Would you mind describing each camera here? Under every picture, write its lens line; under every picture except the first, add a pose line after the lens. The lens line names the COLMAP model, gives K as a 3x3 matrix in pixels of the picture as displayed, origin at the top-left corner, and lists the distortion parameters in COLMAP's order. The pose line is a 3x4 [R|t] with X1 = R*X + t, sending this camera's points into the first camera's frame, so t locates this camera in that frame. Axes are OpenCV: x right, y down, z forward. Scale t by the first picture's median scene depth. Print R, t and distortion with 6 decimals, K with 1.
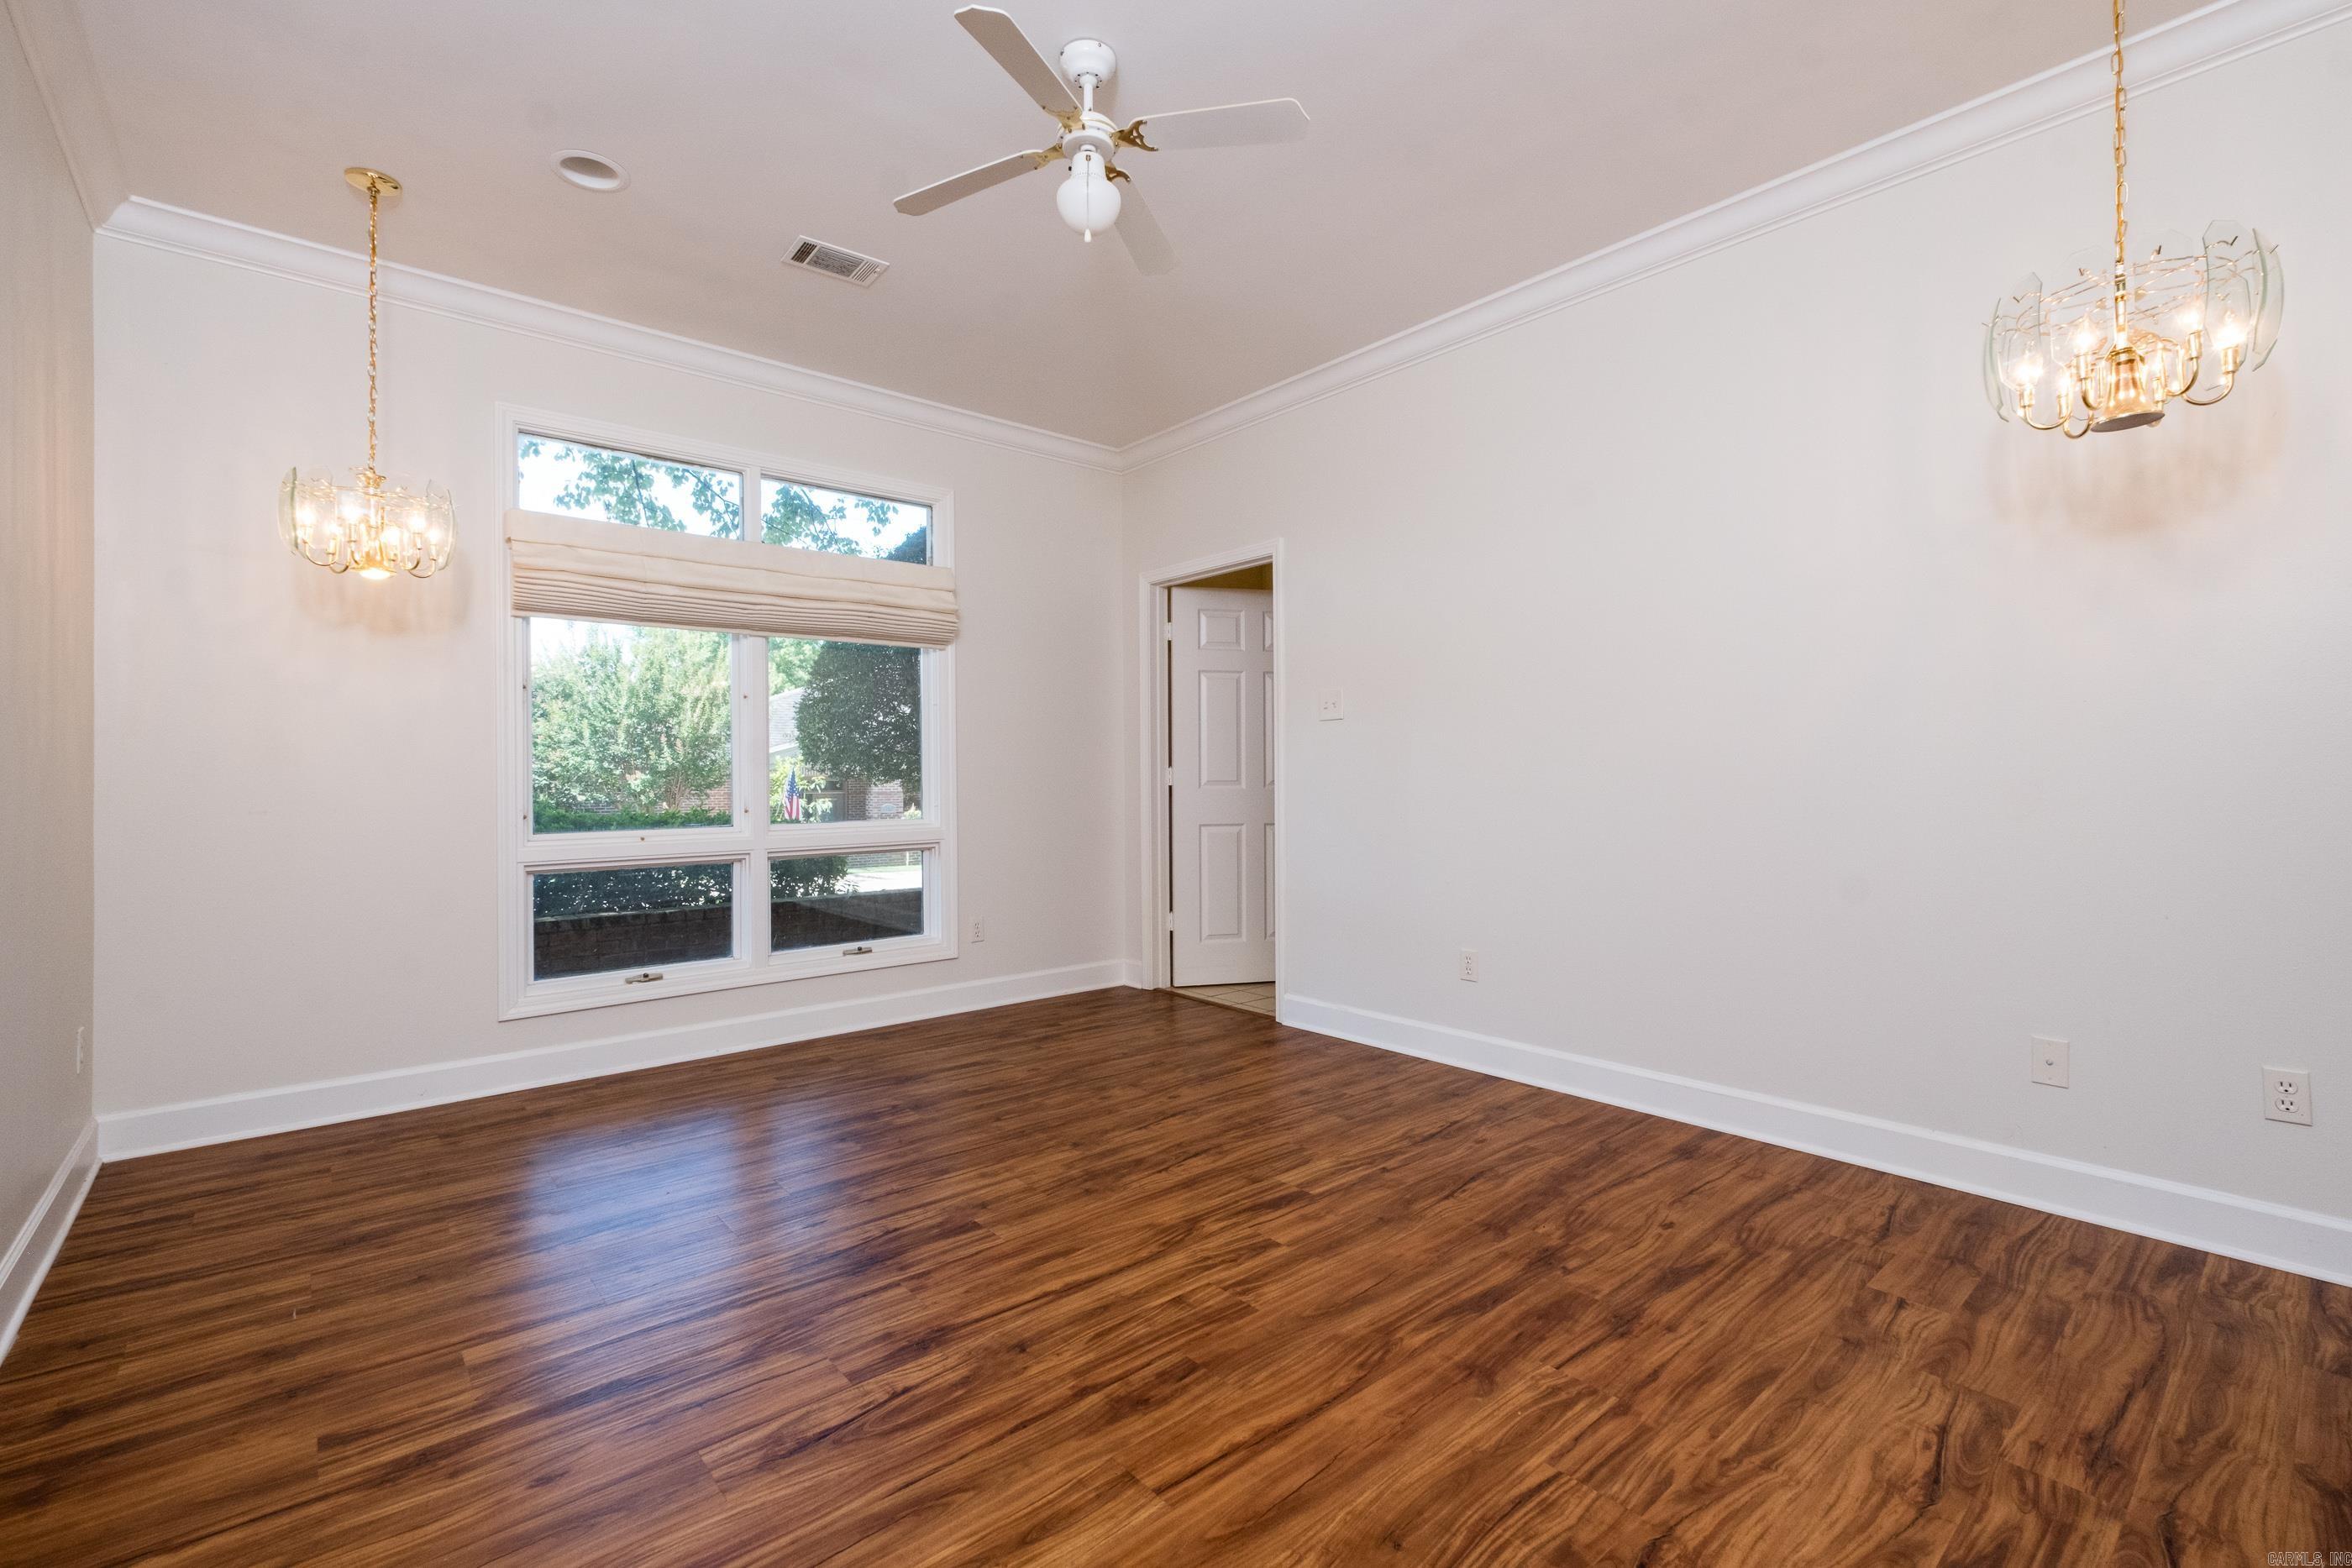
lens RADIAL K [[1032.7, 0, 1173.4], [0, 1032.7, 778.4], [0, 0, 1]] dist [0.002773, -0.002412]
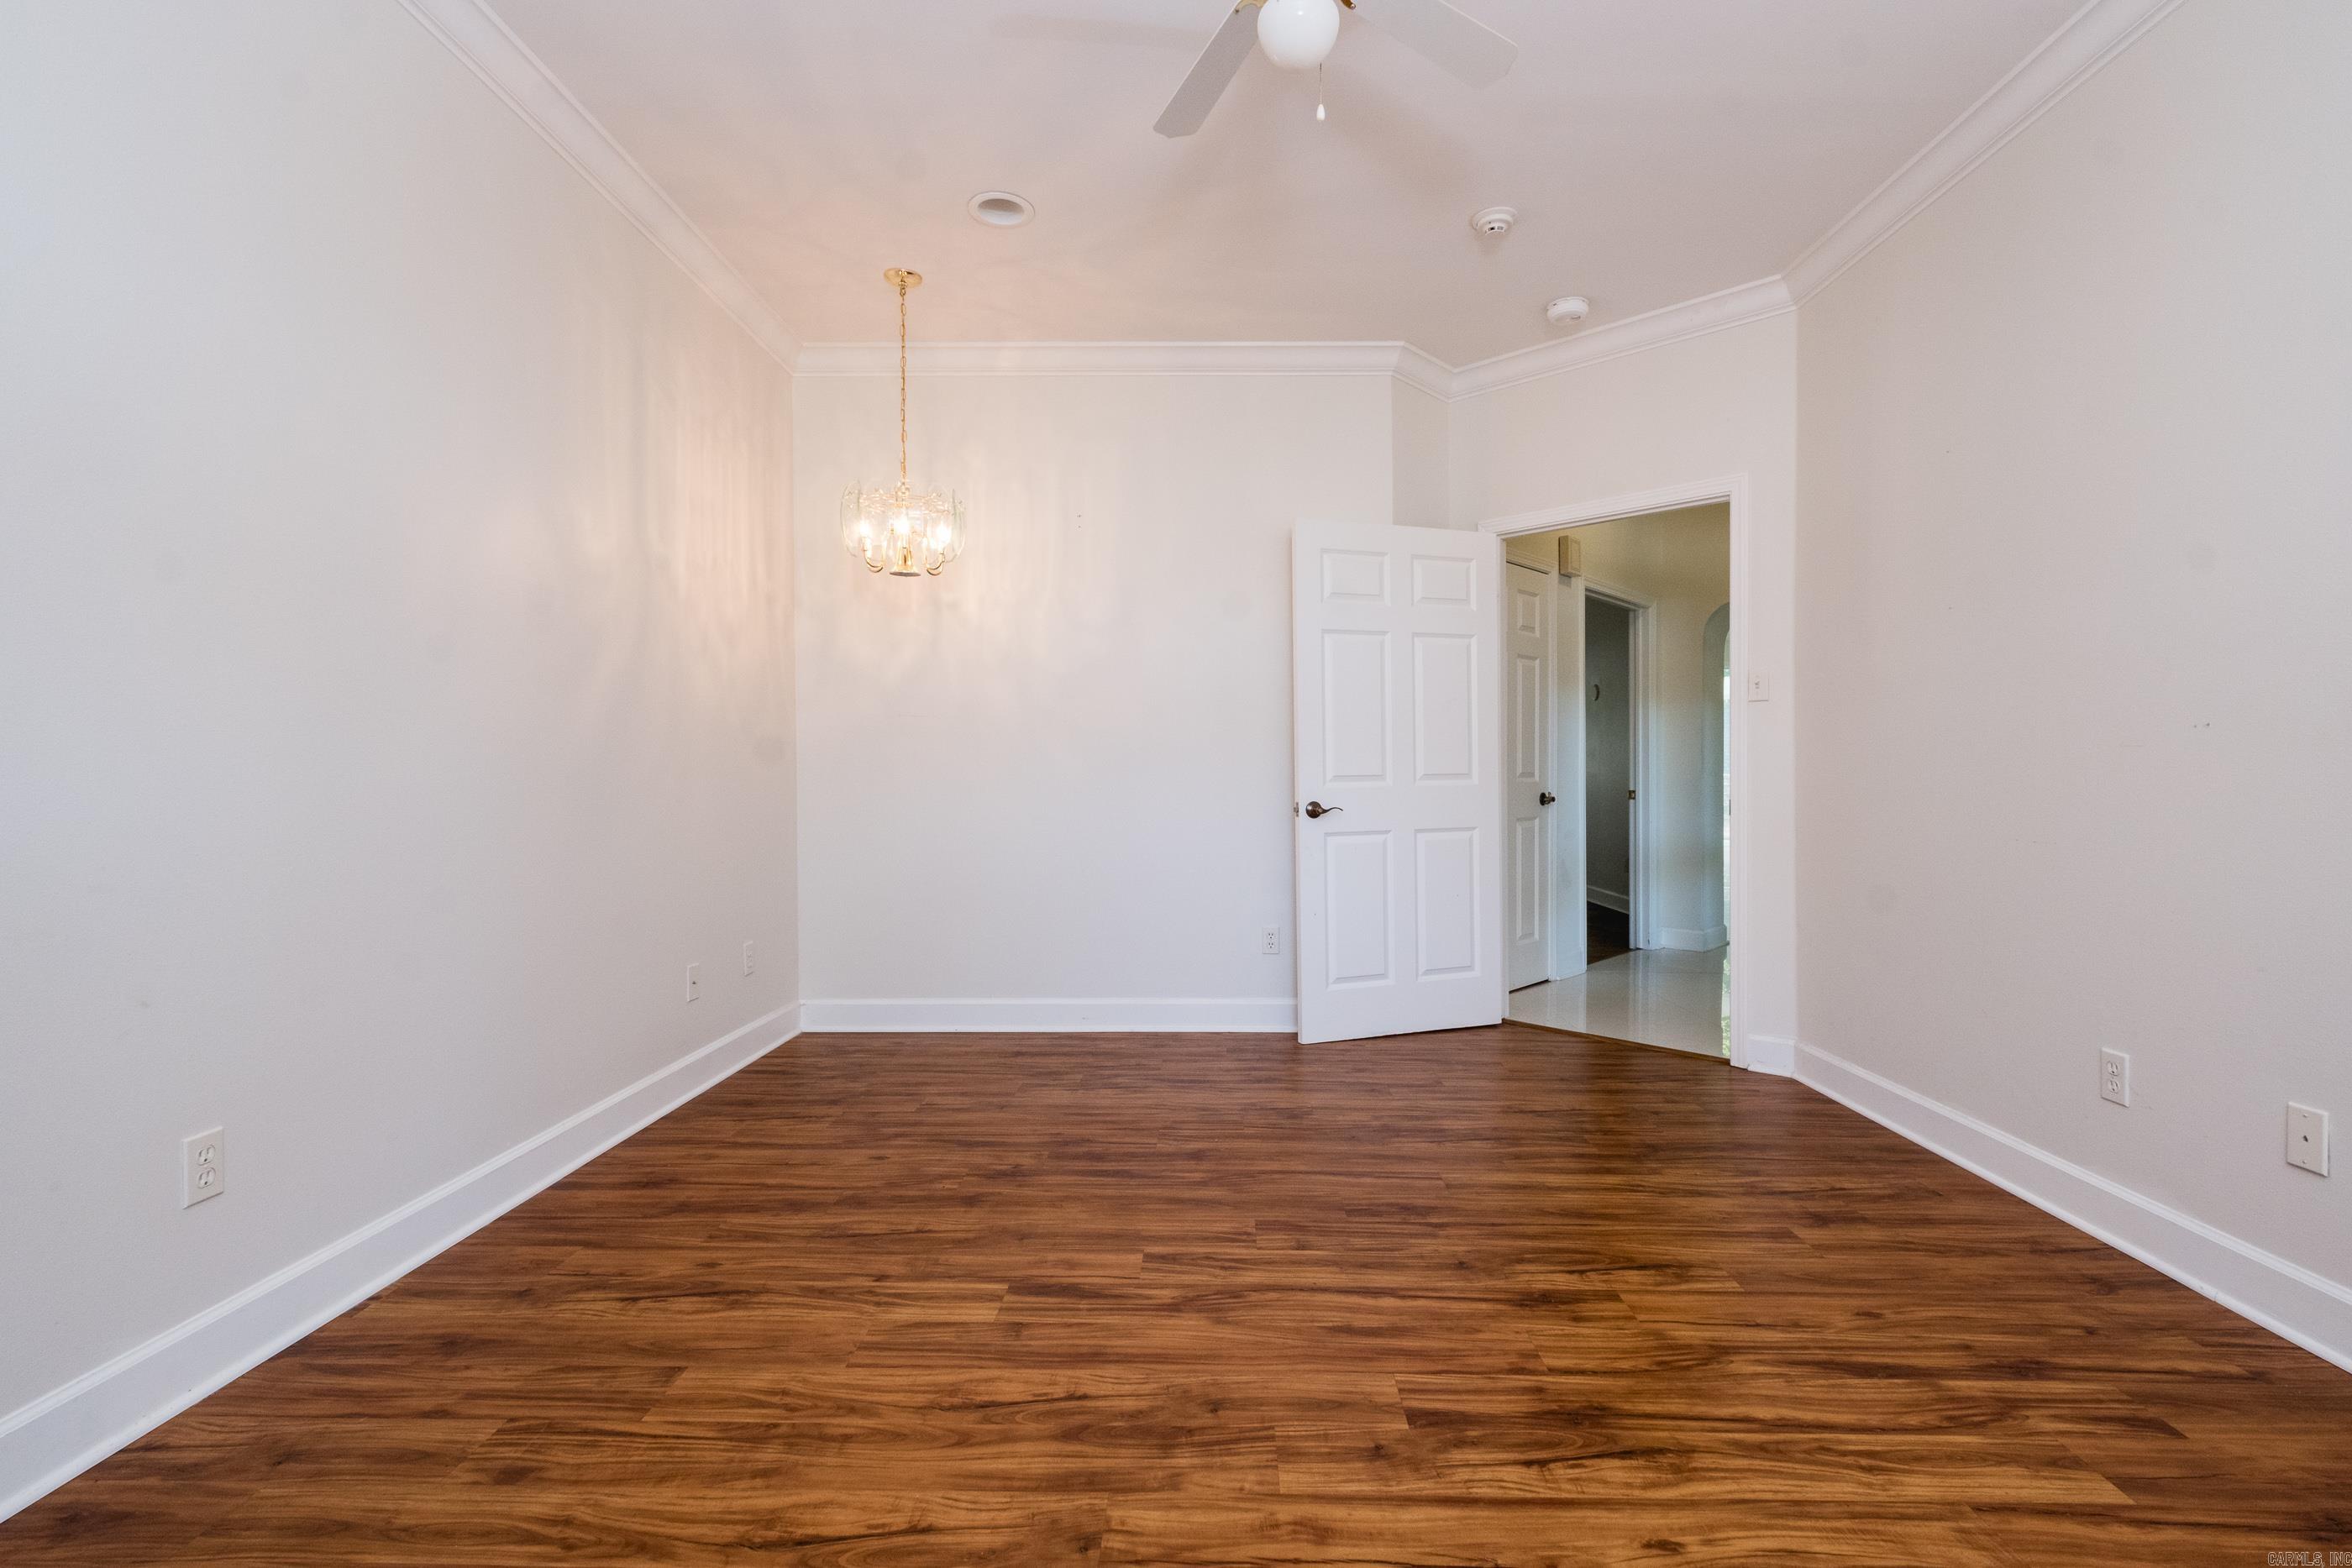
lens RADIAL K [[1032.7, 0, 1181.3], [0, 1032.7, 787.0], [0, 0, 1]] dist [0.002773, -0.002412]
pose [[-0.740120, -0.000685, 0.672474, -0.584294], [0.005674, 0.999958, 0.007263, 0.015171], [-0.672451, 0.009191, -0.740085, 1.749462]]
